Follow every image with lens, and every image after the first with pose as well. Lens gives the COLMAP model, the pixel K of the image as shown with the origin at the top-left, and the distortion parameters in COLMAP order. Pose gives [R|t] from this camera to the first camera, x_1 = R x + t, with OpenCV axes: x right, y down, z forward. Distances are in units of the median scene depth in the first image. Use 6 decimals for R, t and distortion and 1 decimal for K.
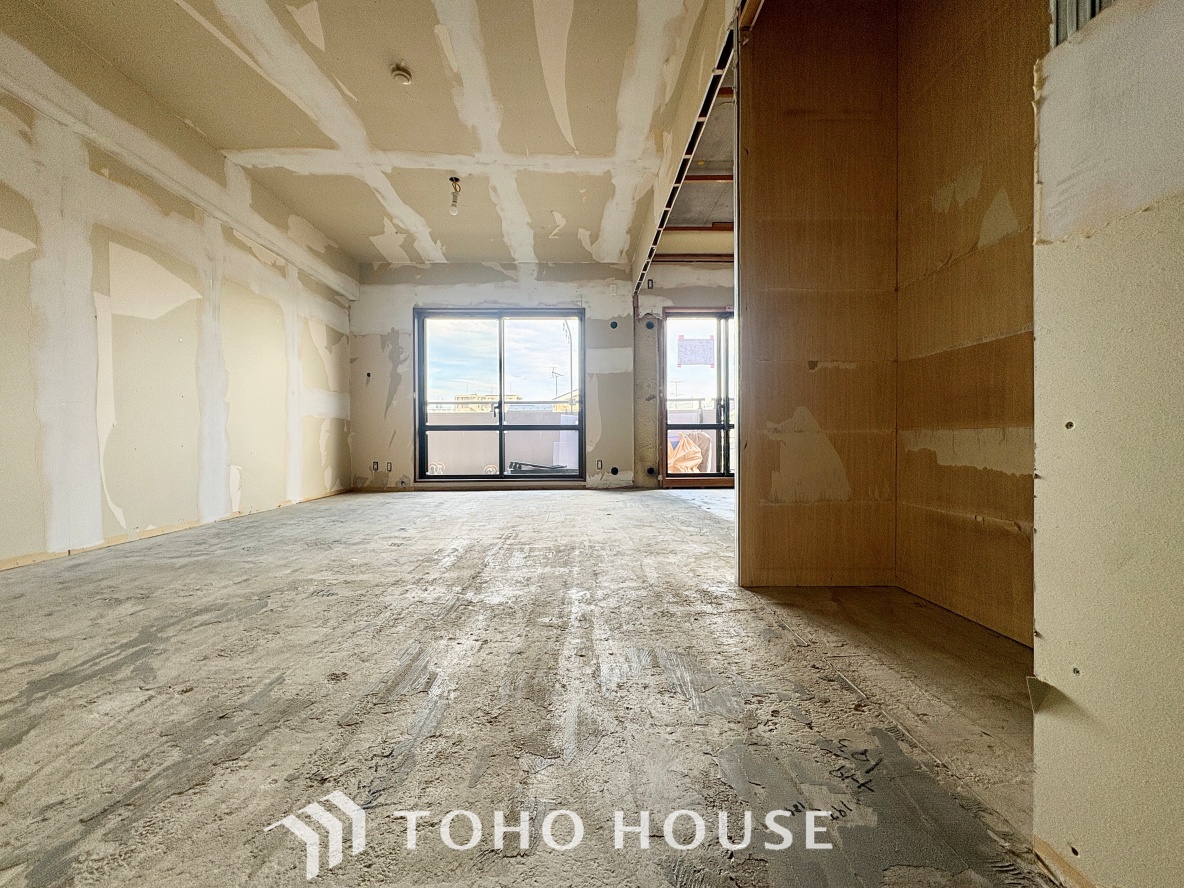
lens RADIAL K [[472.4, 0, 592.6], [0, 472.4, 445.8], [0, 0, 1]] dist [0.000074, -0.000145]
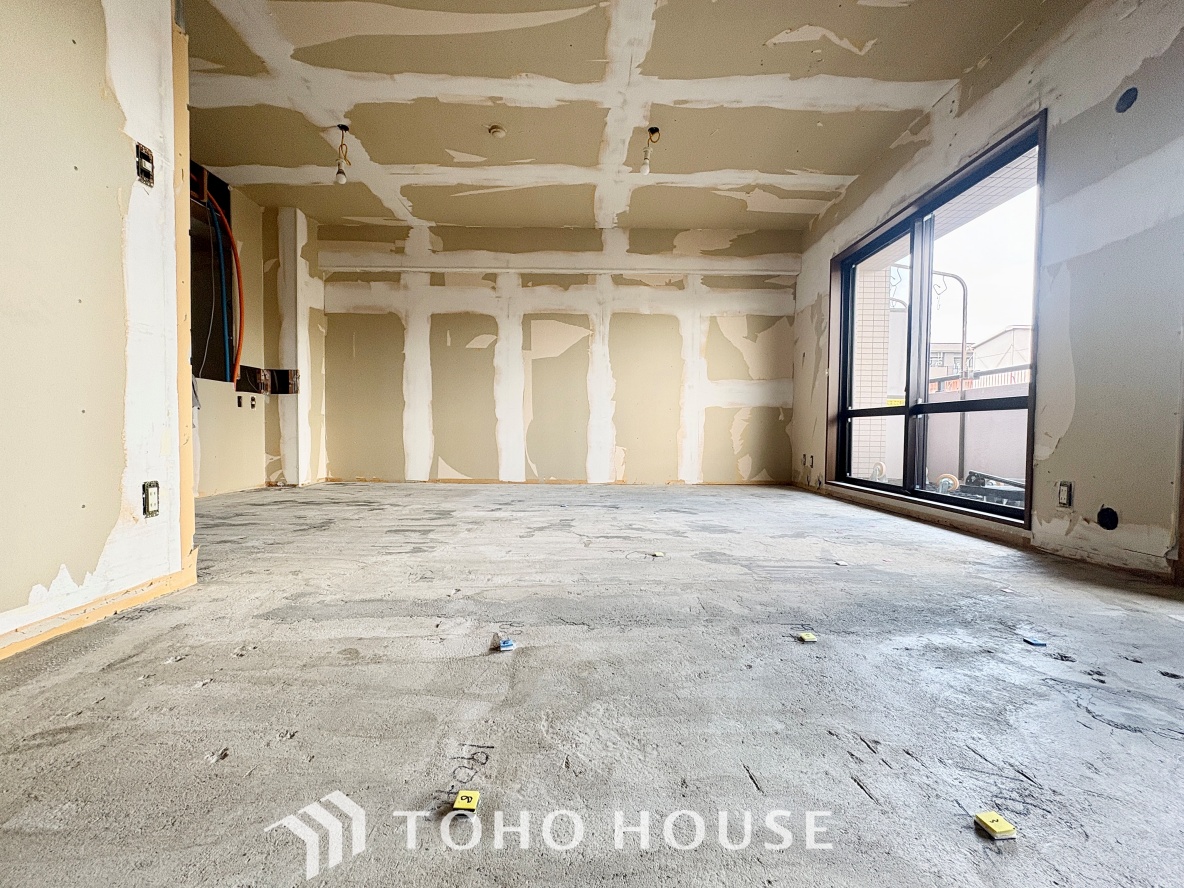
lens RADIAL K [[472.4, 0, 593.5], [0, 472.4, 446.3], [0, 0, 1]] dist [0.000074, -0.000145]
pose [[-0.019732, 0.038884, -0.999049, 0.492296], [-0.019657, 0.999035, 0.039272, -0.009210], [0.999612, 0.020414, -0.018949, 0.745554]]
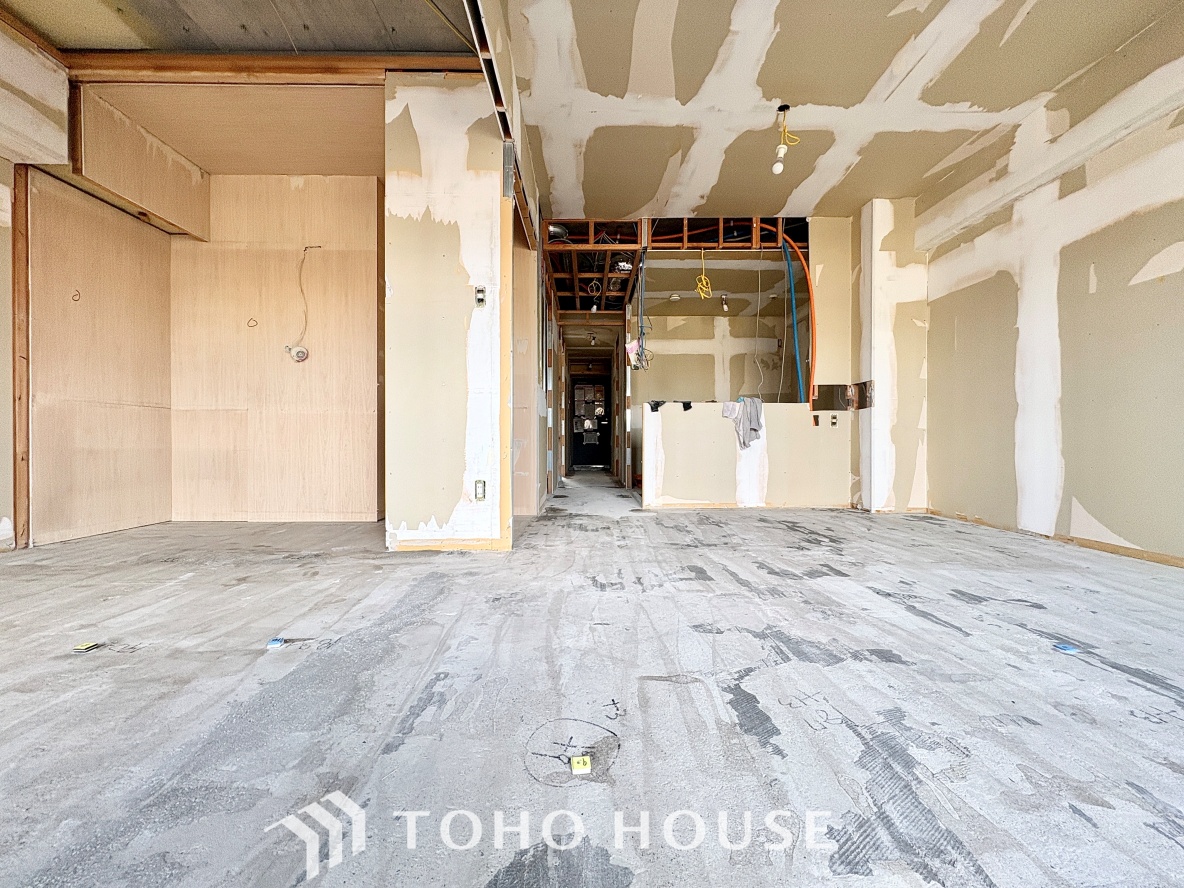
lens RADIAL K [[472.4, 0, 589.3], [0, 472.4, 444.0], [0, 0, 1]] dist [0.000074, -0.000145]
pose [[-0.999626, 0.005255, 0.026832, 0.014596], [0.005620, 0.999893, 0.013524, -0.014793], [-0.026758, 0.013670, -0.999548, 0.990598]]
